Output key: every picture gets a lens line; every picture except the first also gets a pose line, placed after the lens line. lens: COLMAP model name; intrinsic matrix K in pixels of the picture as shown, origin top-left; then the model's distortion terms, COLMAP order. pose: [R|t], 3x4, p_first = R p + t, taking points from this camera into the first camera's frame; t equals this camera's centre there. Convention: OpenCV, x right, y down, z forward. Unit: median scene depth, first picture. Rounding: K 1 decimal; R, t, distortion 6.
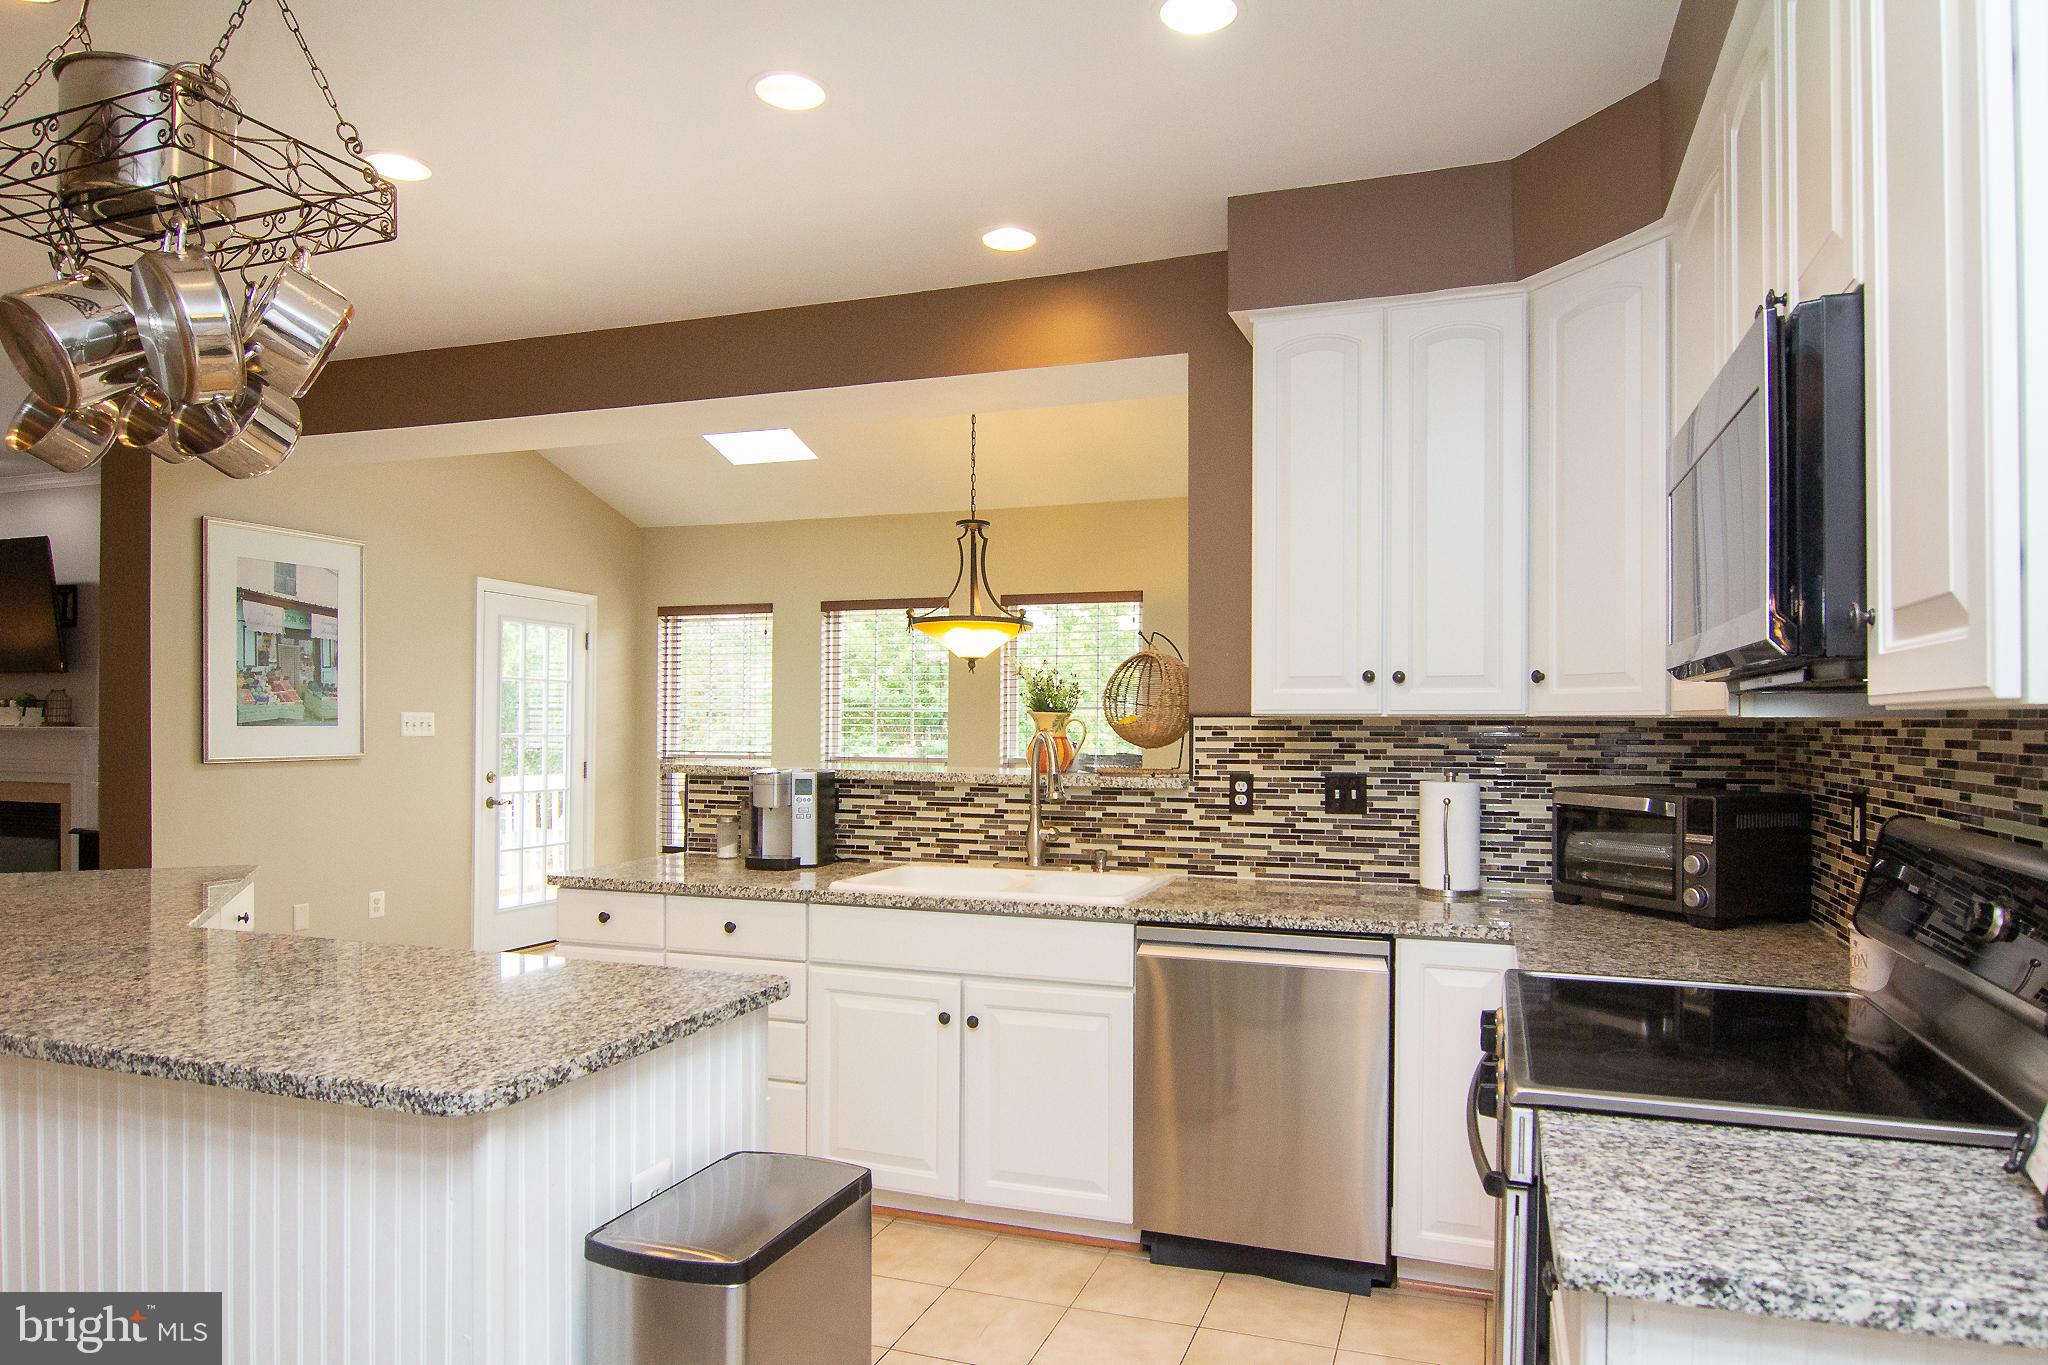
lens RADIAL K [[1249.9, 0, 1044.1], [0, 1249.9, 693.8], [0, 0, 1]] dist [-0.011132, -0.007522]
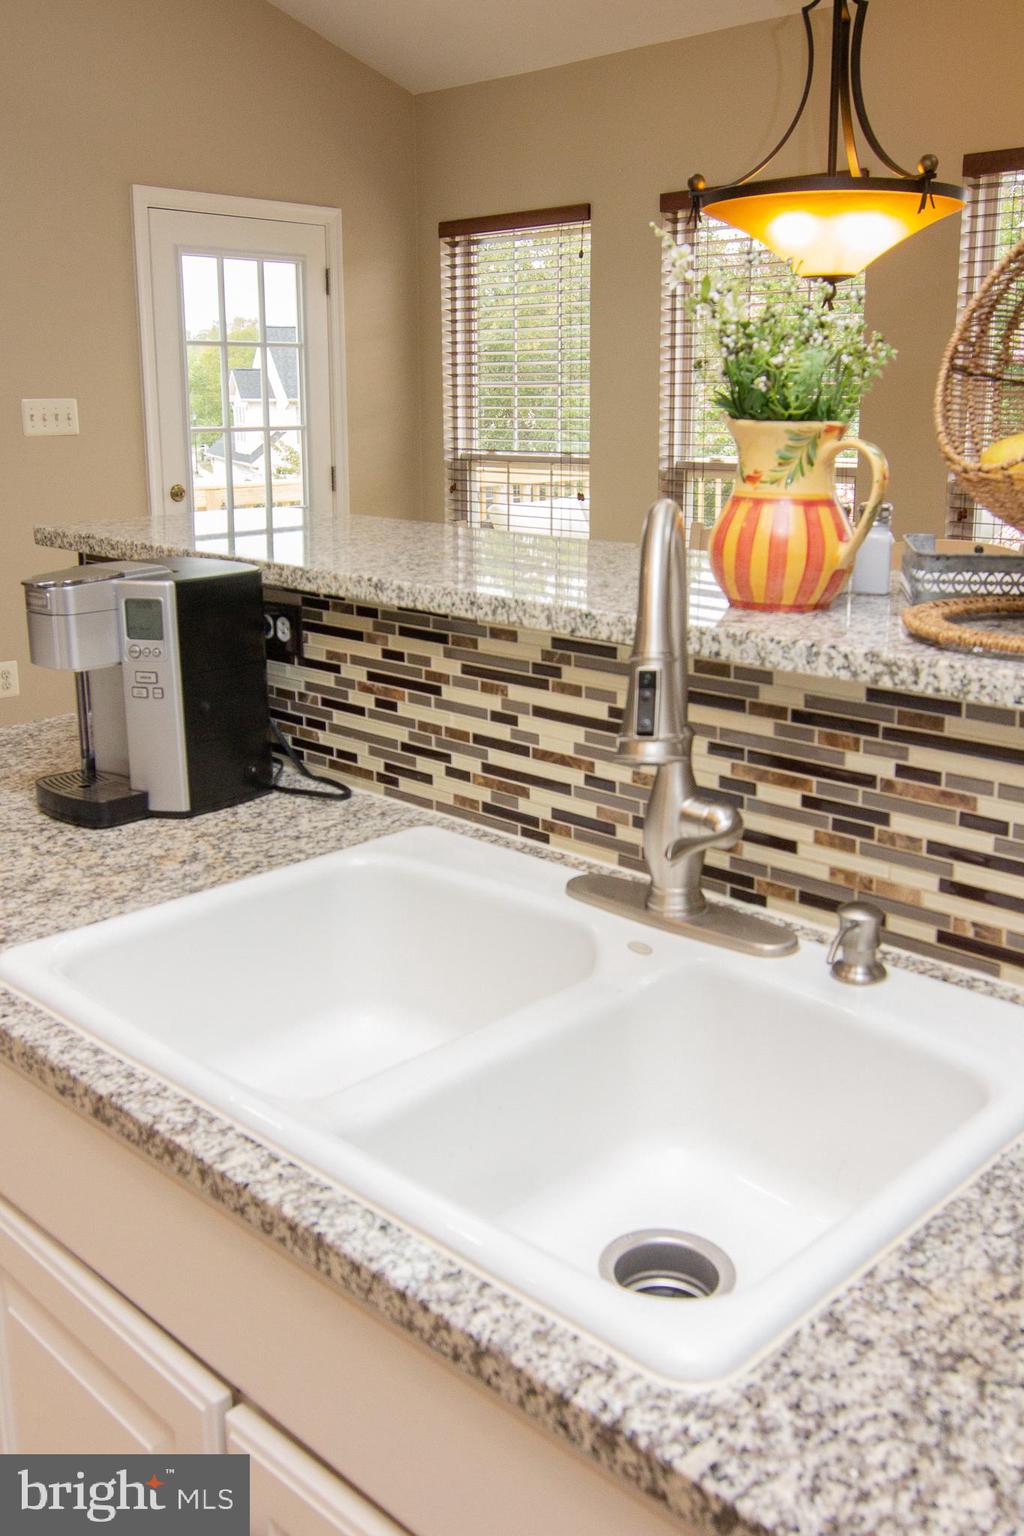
lens RADIAL K [[1420.2, 0, 520.9], [0, 1420.2, 757.1], [0, 0, 1]] dist [-0.021076, 0.003134]
pose [[0.914074, 0.089188, -0.395619, 0.092641], [0.023467, 0.962251, 0.271149, -0.001927], [0.404868, -0.257134, 0.877476, 0.619838]]
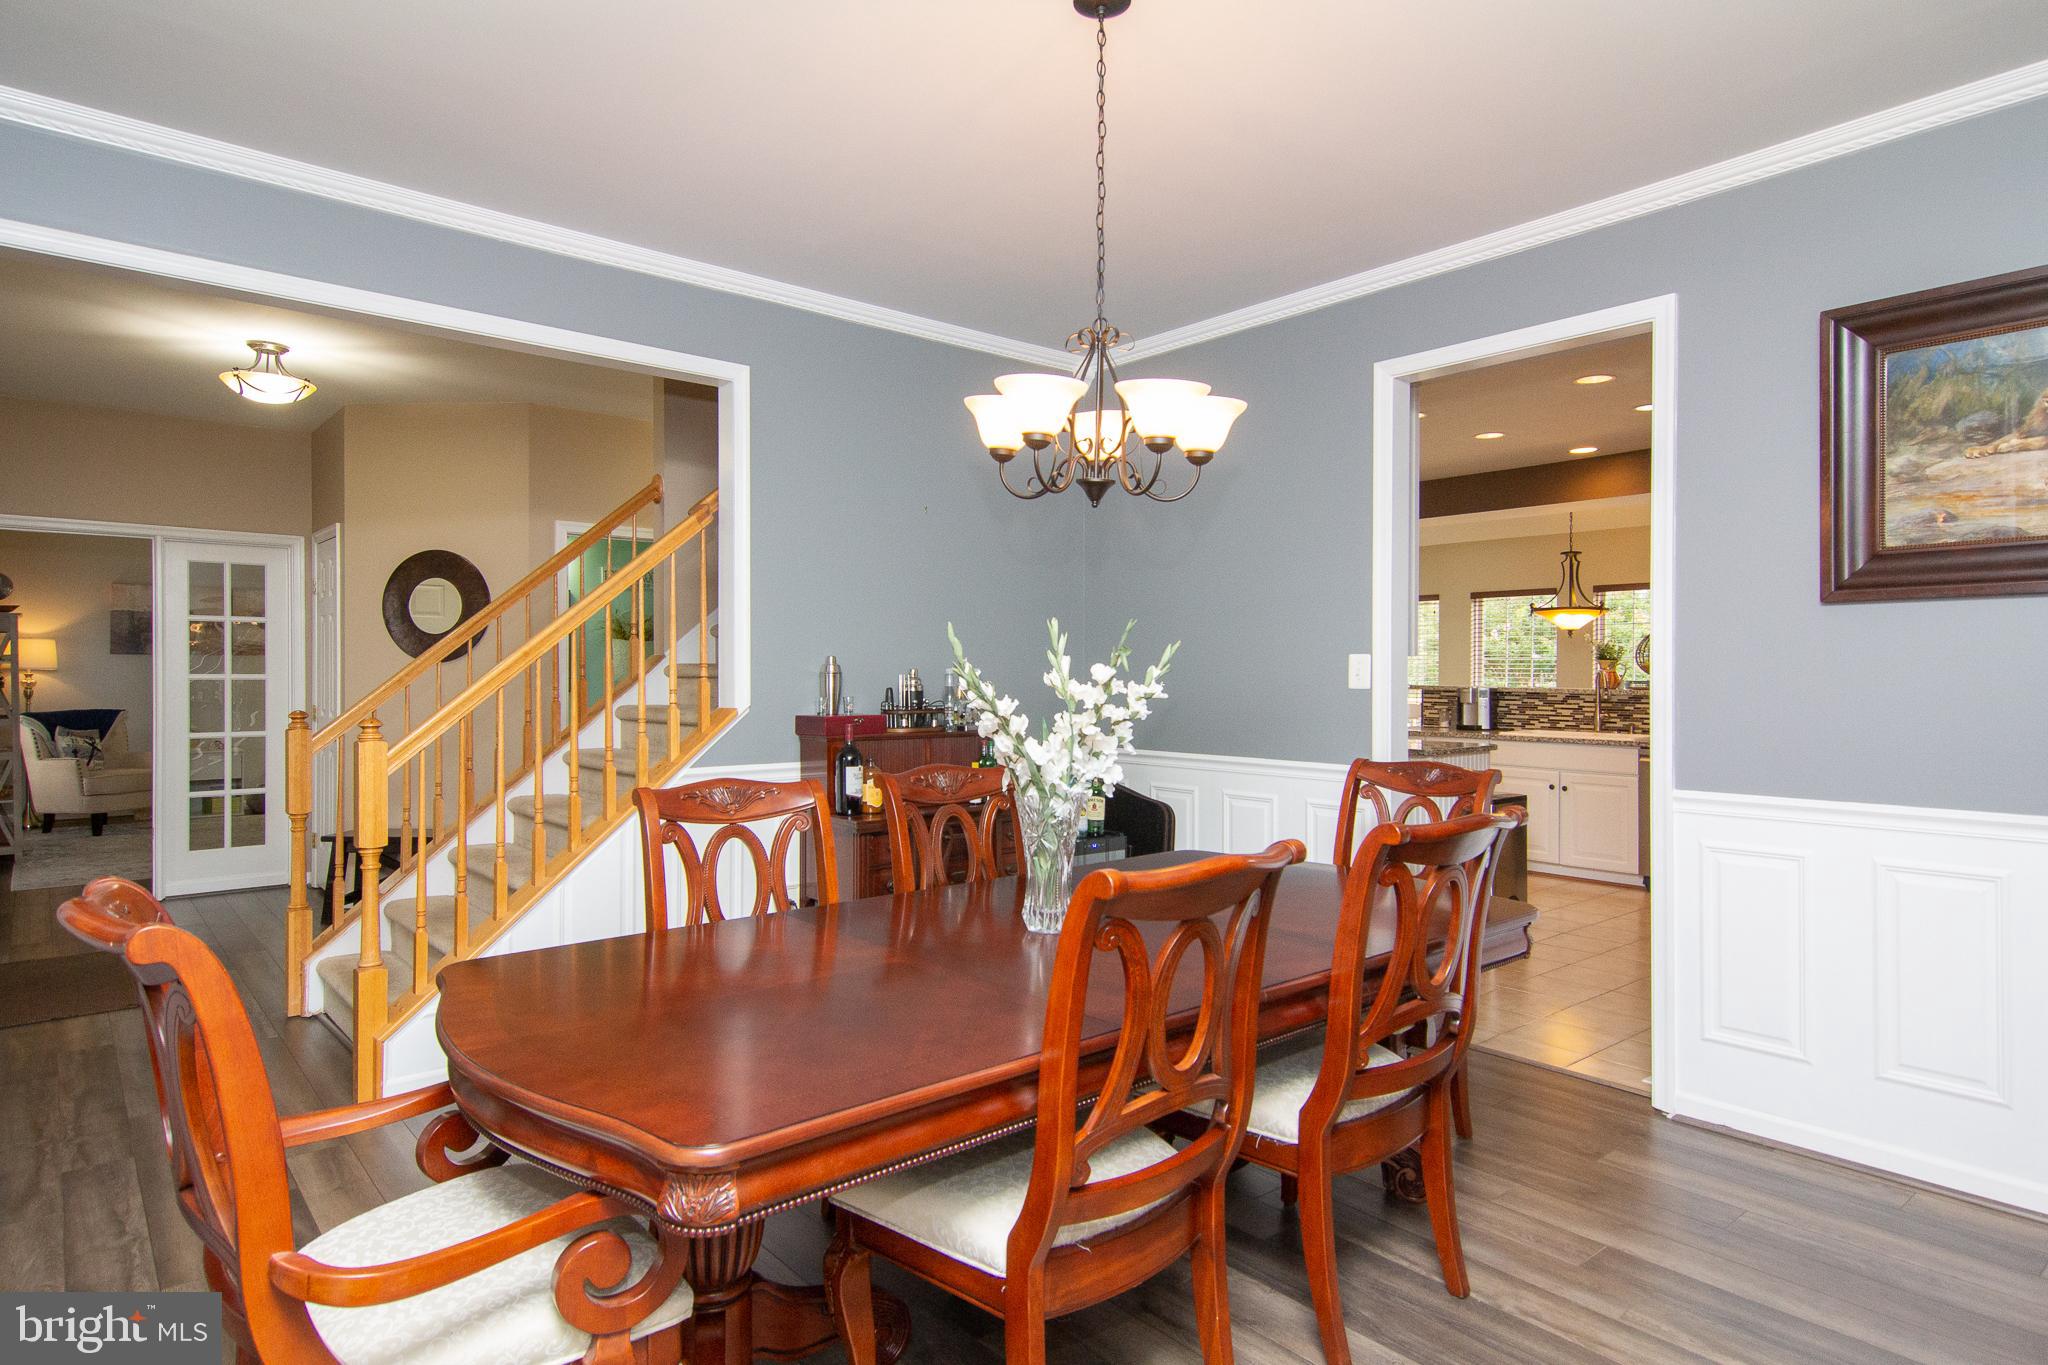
lens RADIAL K [[1139.9, 0, 1012.6], [0, 1139.9, 668.8], [0, 0, 1]] dist [0.003961, -0.000222]
pose [[0.864839, -0.000190, -0.502049, 0.101950], [0.012152, 0.999715, 0.020553, -0.022900], [0.501902, -0.023876, 0.864595, -1.153092]]
